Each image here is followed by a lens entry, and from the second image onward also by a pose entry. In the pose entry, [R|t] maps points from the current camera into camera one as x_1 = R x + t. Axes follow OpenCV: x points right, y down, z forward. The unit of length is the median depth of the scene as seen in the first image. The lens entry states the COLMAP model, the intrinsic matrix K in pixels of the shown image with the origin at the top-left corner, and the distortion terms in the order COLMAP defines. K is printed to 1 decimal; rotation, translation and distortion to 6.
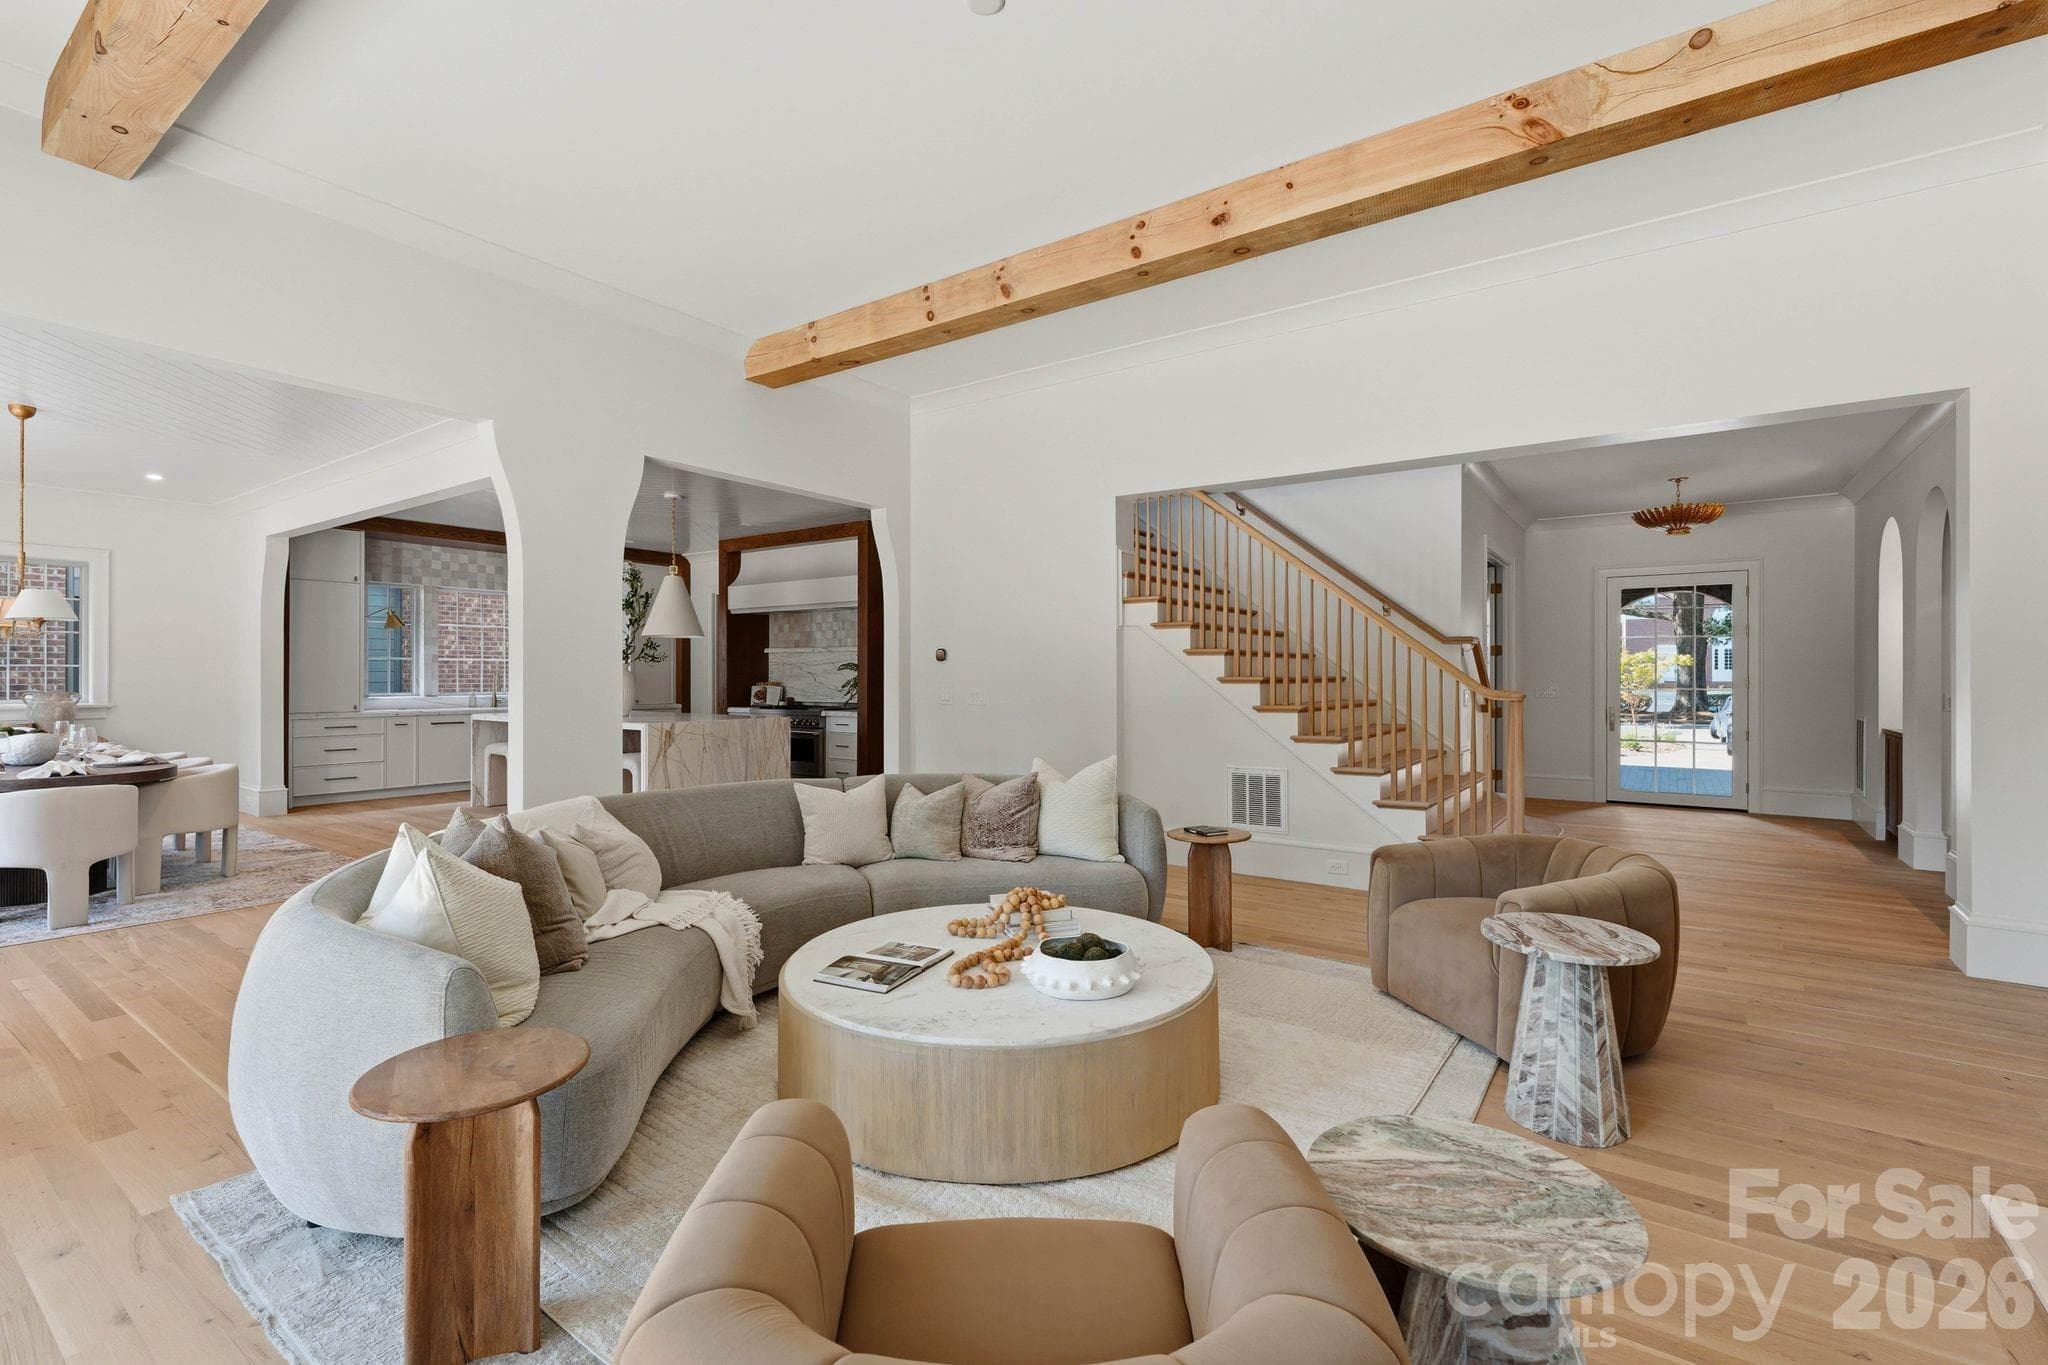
lens RADIAL K [[878.1, 0, 1024.0], [0, 878.1, 682.5], [0, 0, 1]] dist [0.001634, 0.000175]
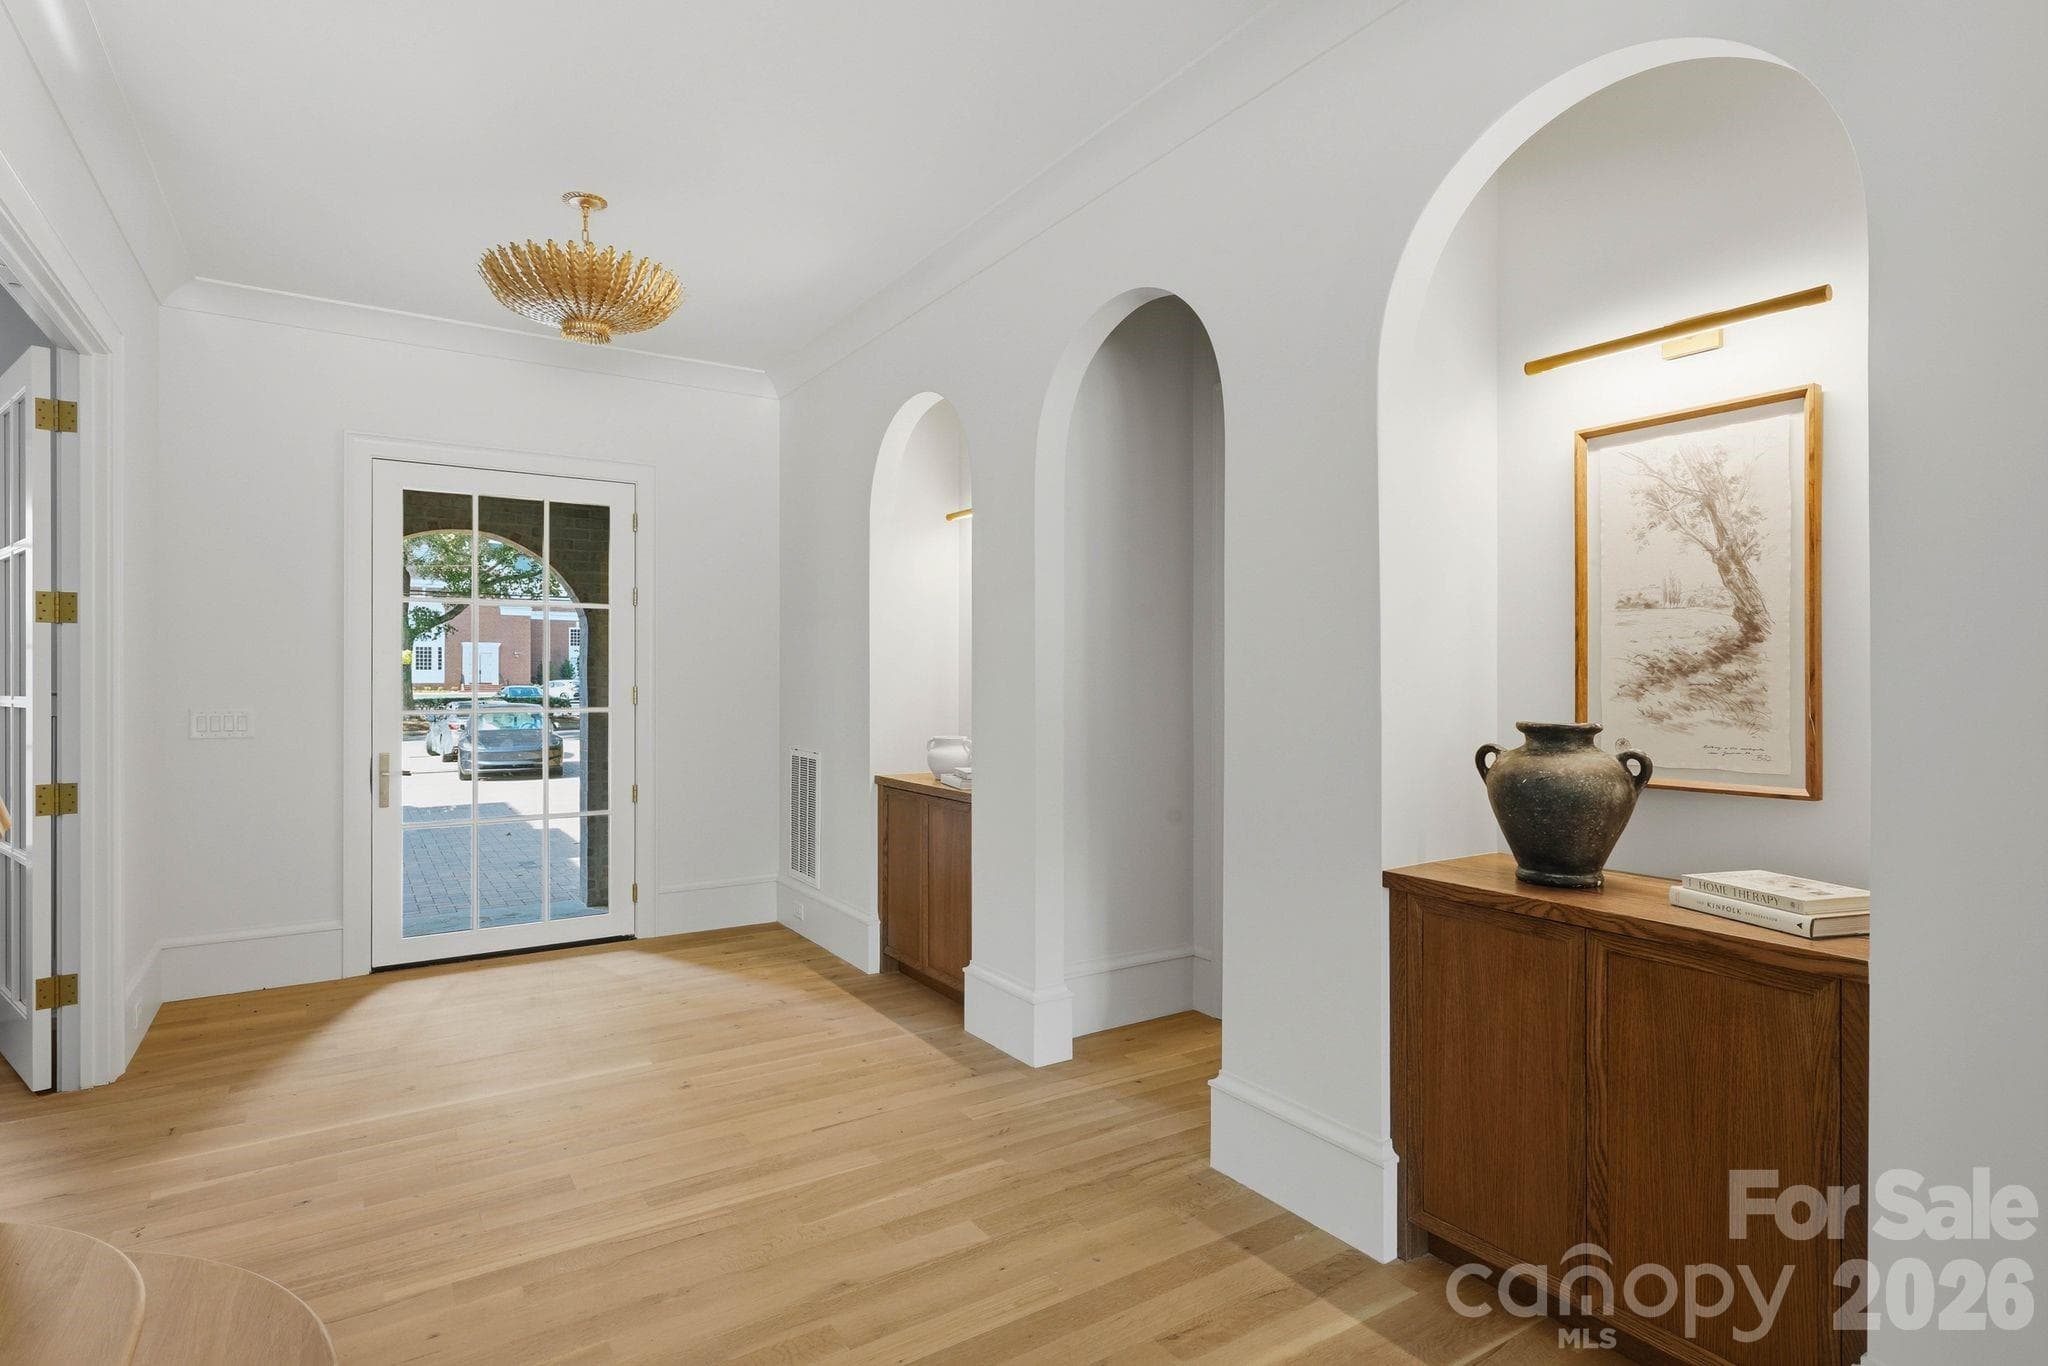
lens RADIAL K [[1081.0, 0, 1024.0], [0, 1081.0, 683.0], [0, 0, 1]] dist [-0.003397, -0.000714]
pose [[0.379577, -0.001479, 0.925159, 0.302089], [0.001592, 0.999998, 0.000946, -0.011782], [-0.925159, 0.001114, 0.379578, 0.515868]]
